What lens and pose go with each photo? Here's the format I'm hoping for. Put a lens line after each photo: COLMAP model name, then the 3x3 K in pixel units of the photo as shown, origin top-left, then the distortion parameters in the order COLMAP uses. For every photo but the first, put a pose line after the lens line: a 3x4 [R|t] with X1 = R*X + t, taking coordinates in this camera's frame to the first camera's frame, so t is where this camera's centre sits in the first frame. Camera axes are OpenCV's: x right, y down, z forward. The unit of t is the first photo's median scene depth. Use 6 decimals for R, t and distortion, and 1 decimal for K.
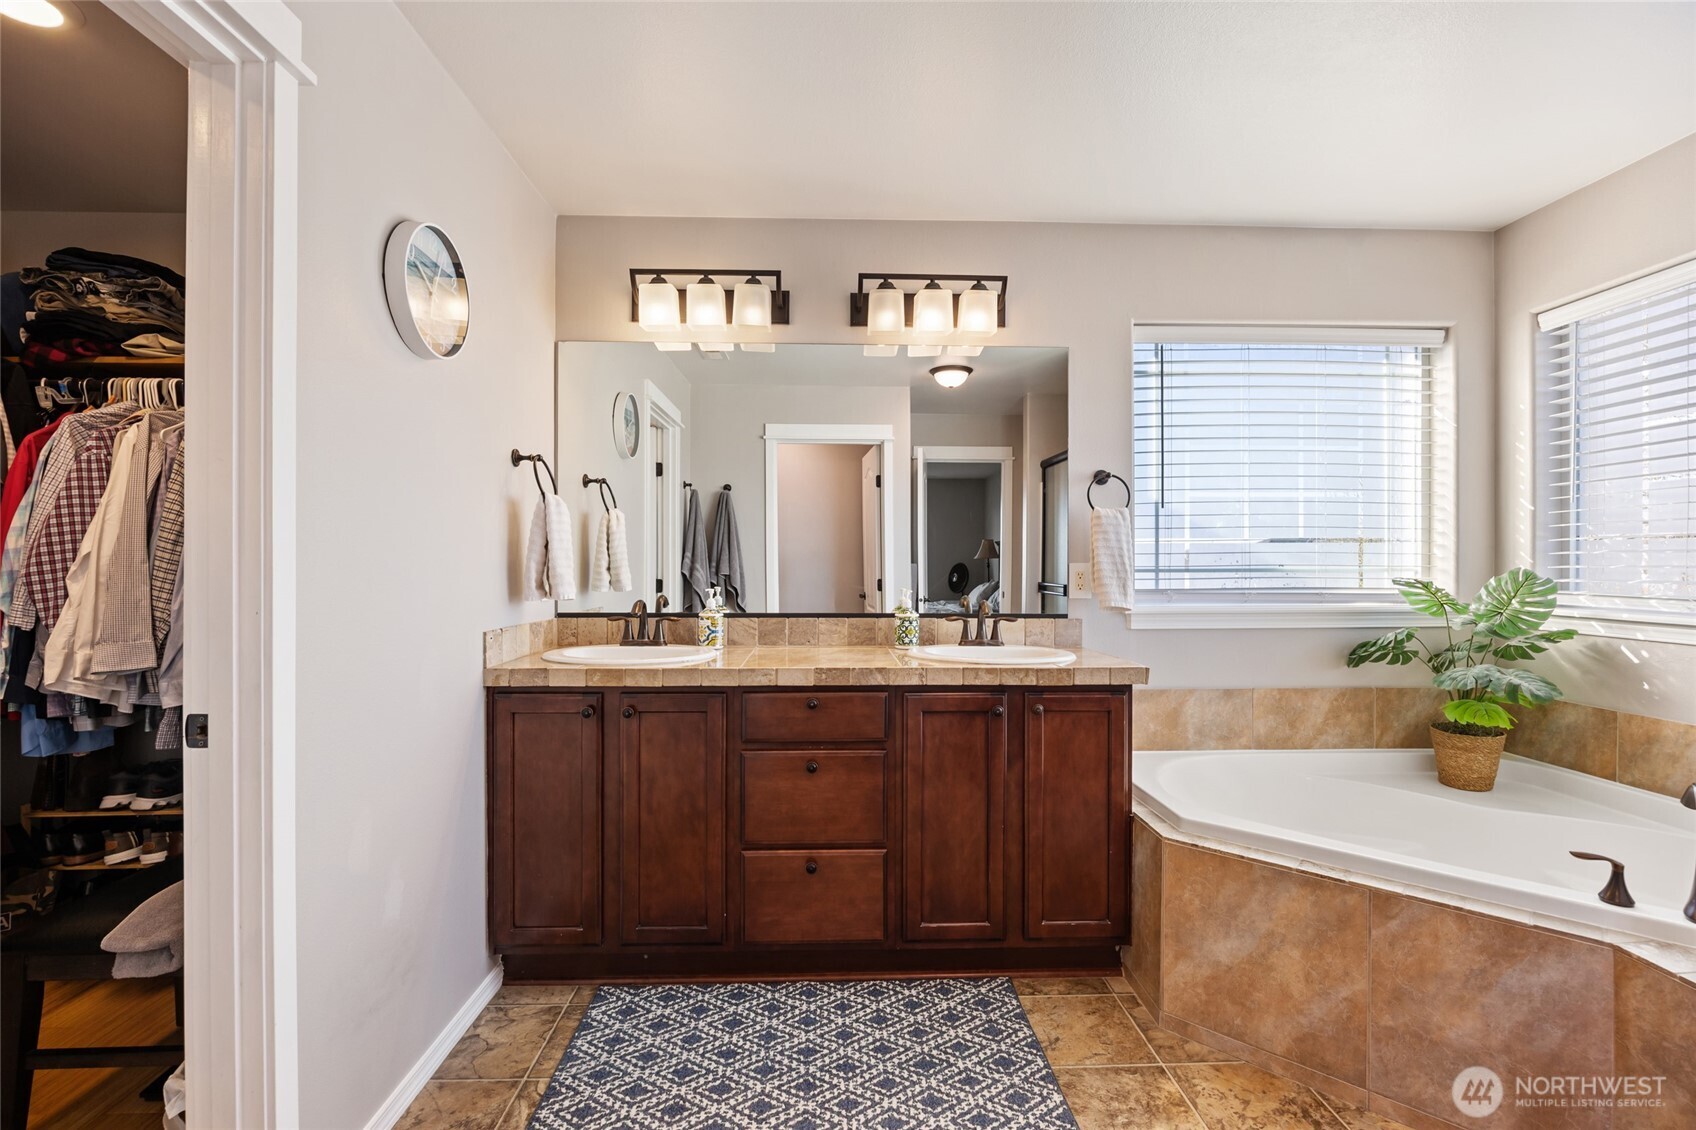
lens RADIAL K [[763.5, 0, 846.6], [0, 763.5, 564.9], [0, 0, 1]] dist [-0.011546, 0.001083]
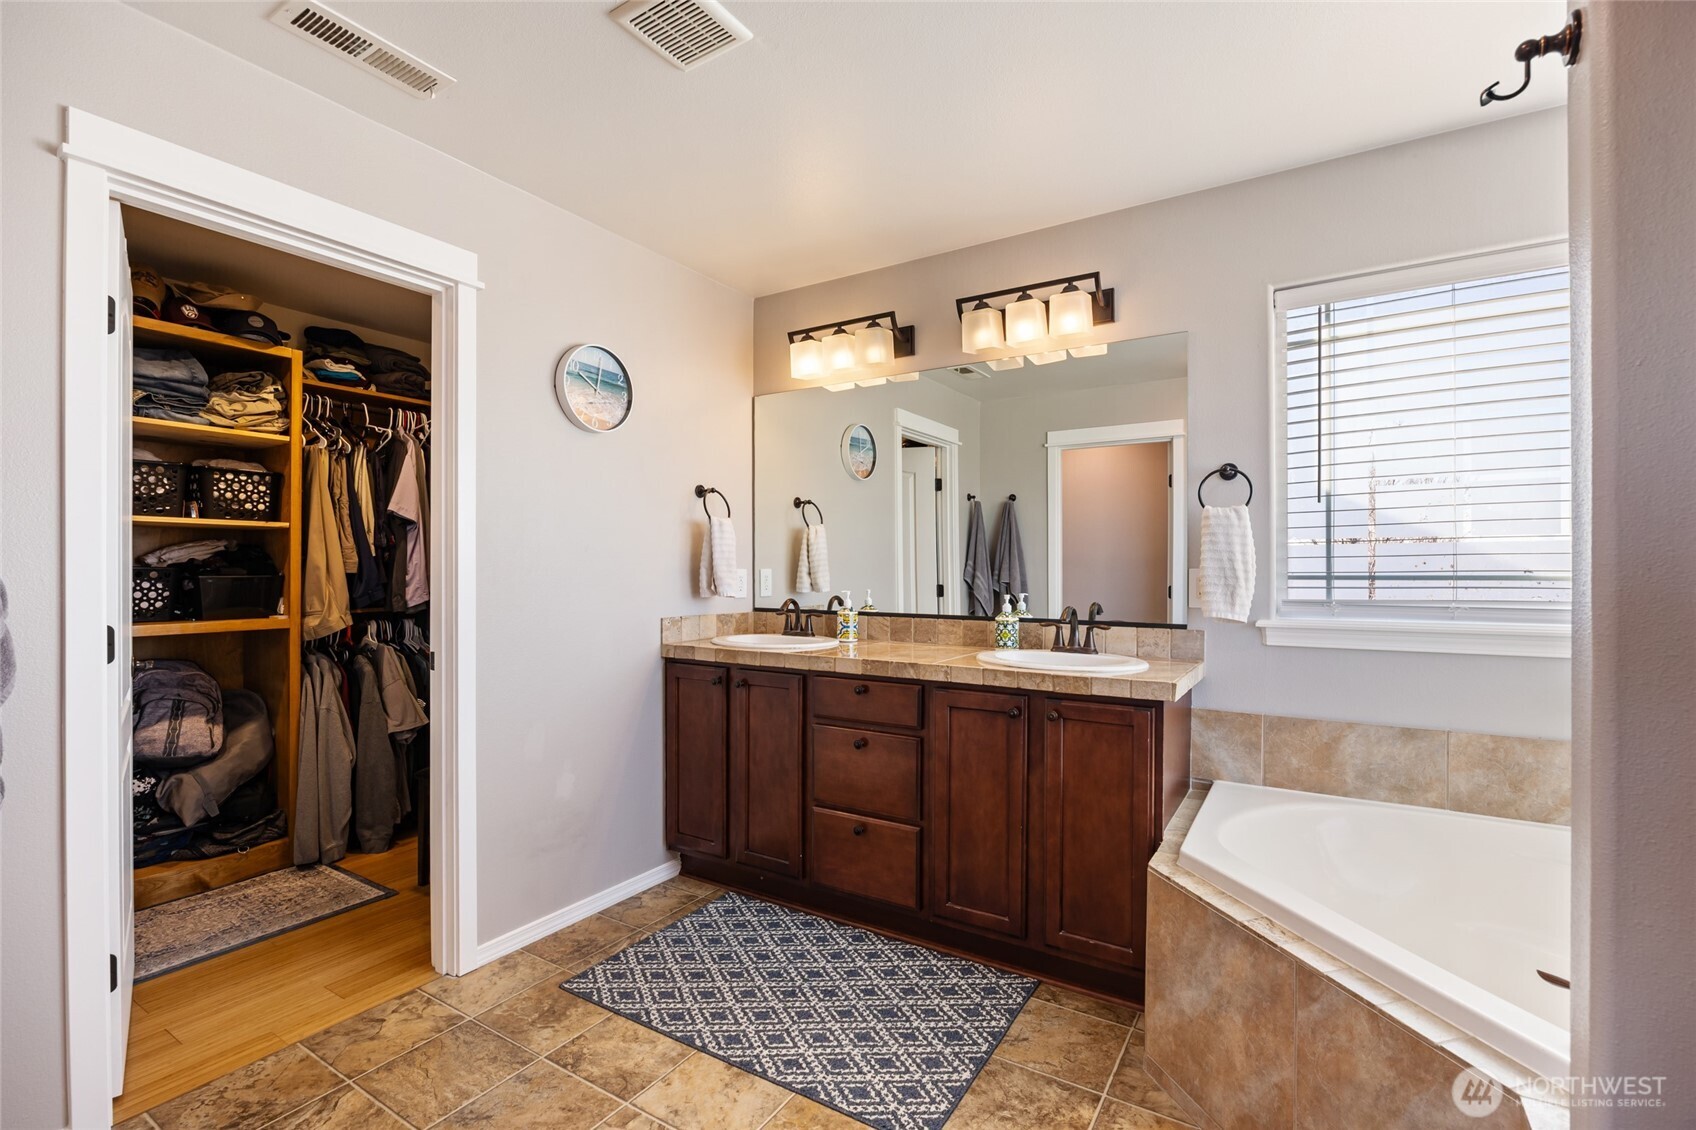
lens RADIAL K [[763.5, 0, 847.5], [0, 763.5, 572.5], [0, 0, 1]] dist [-0.011546, 0.001083]
pose [[0.825495, 0.001174, -0.564408, 0.588542], [-0.000754, 0.999999, 0.000977, 0.001976], [0.564409, -0.000381, 0.825495, 0.028680]]
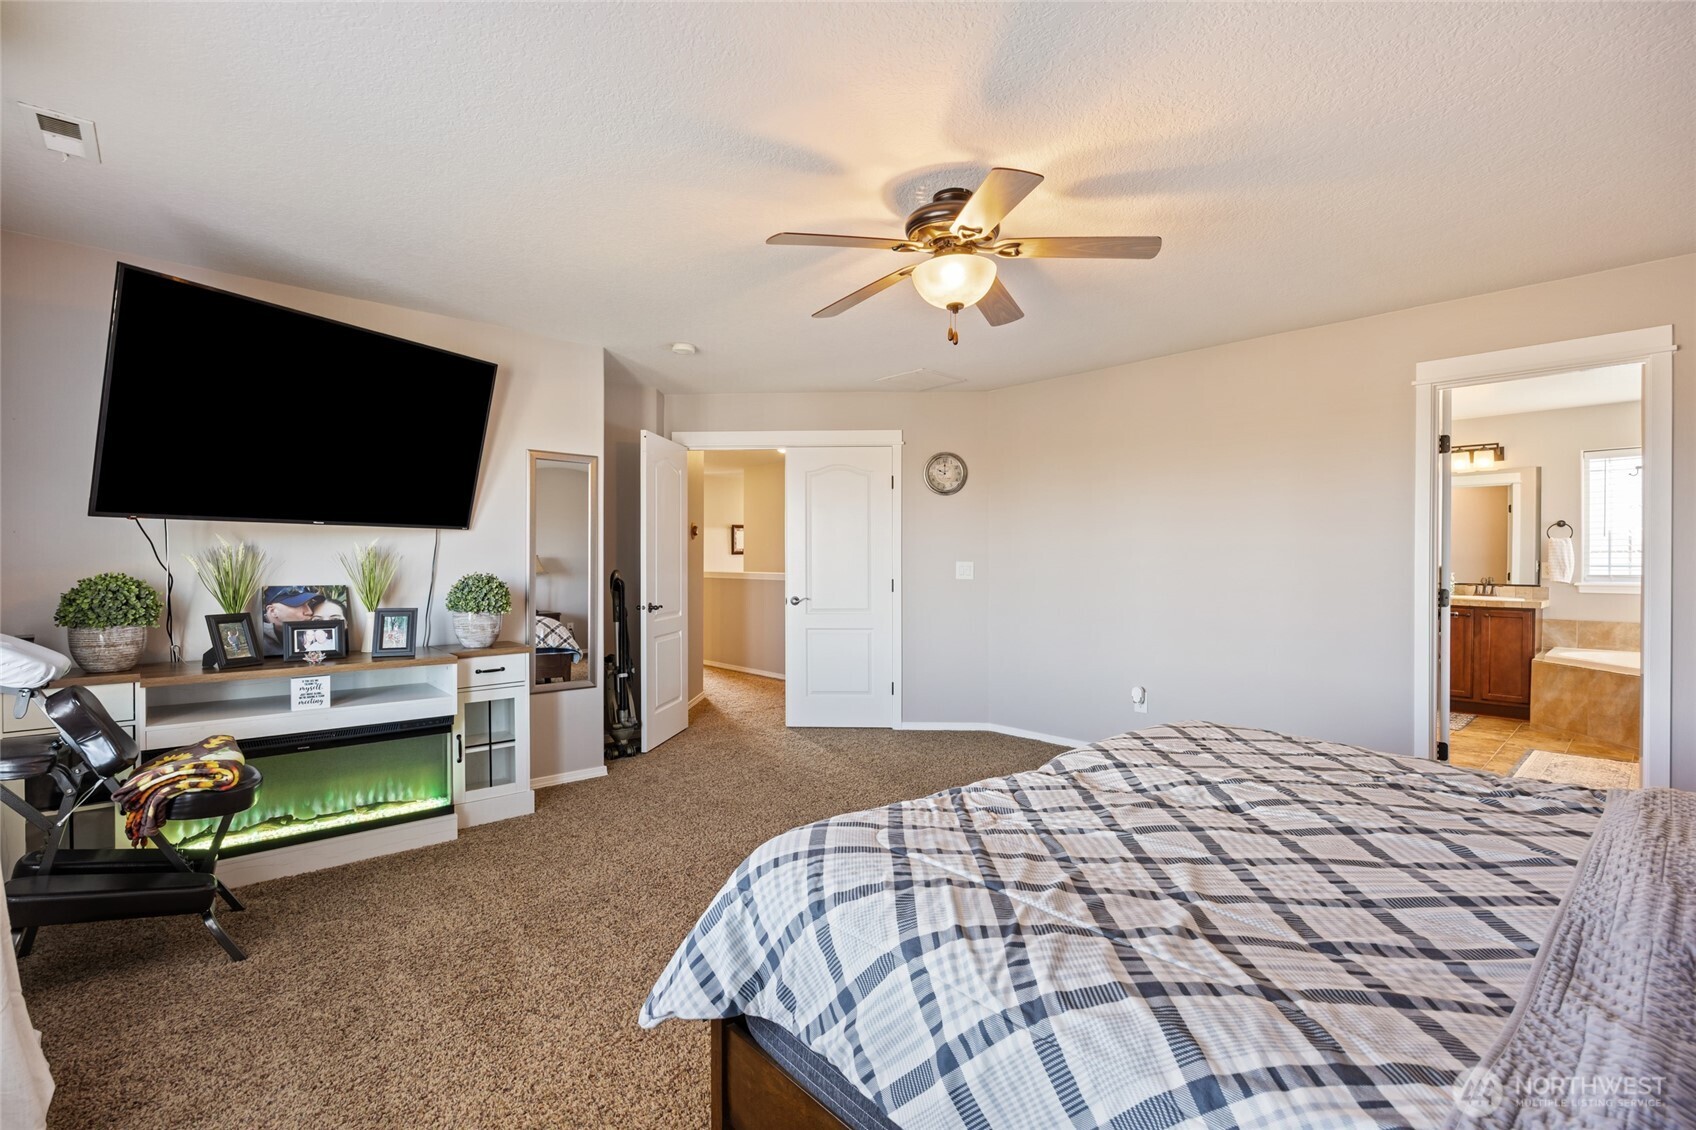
lens RADIAL K [[763.5, 0, 844.0], [0, 763.5, 567.5], [0, 0, 1]] dist [-0.011546, 0.001083]
pose [[0.644979, 0.004984, -0.764184, 0.843554], [-0.000527, 0.999981, 0.006078, 0.000384], [0.764200, -0.003517, 0.644969, -2.539362]]
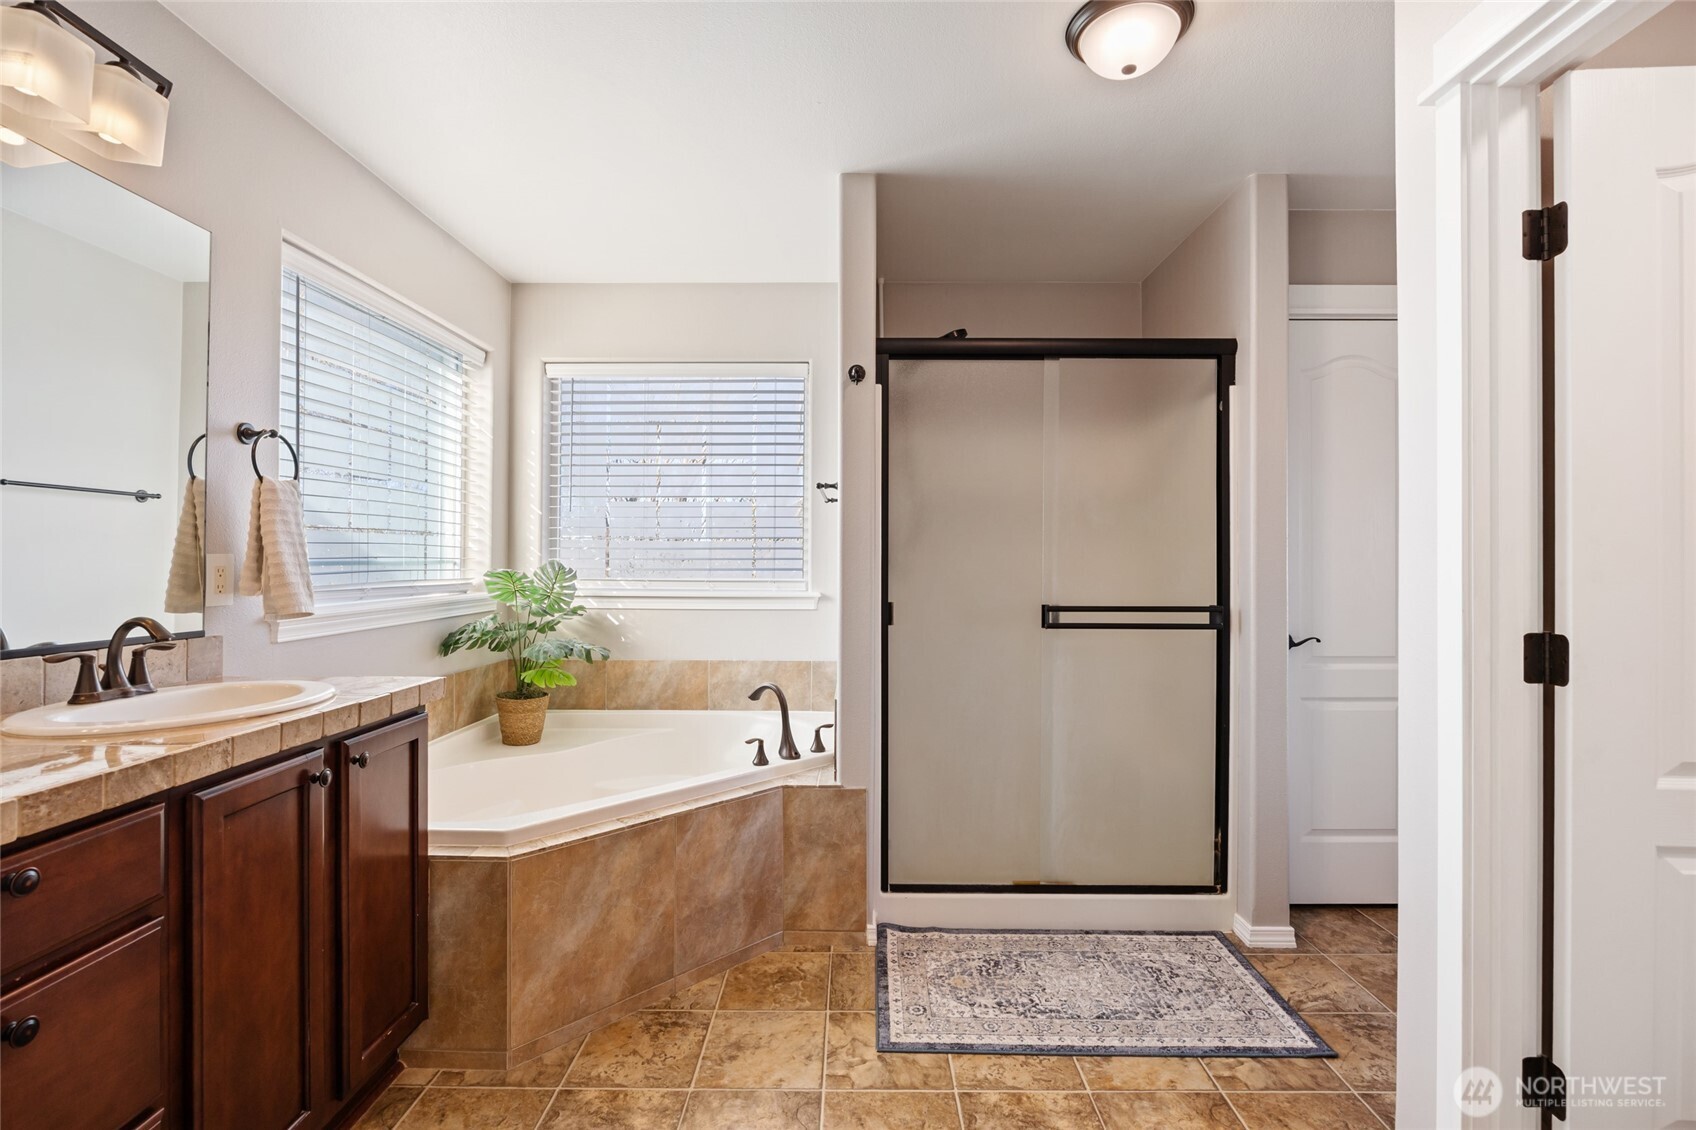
lens RADIAL K [[763.5, 0, 855.0], [0, 763.5, 554.3], [0, 0, 1]] dist [-0.011546, 0.001083]
pose [[0.035137, 0.006102, 0.999364, -0.440791], [-0.002675, 0.999978, -0.006012, 0.000807], [-0.999379, -0.002462, 0.035152, 0.515435]]
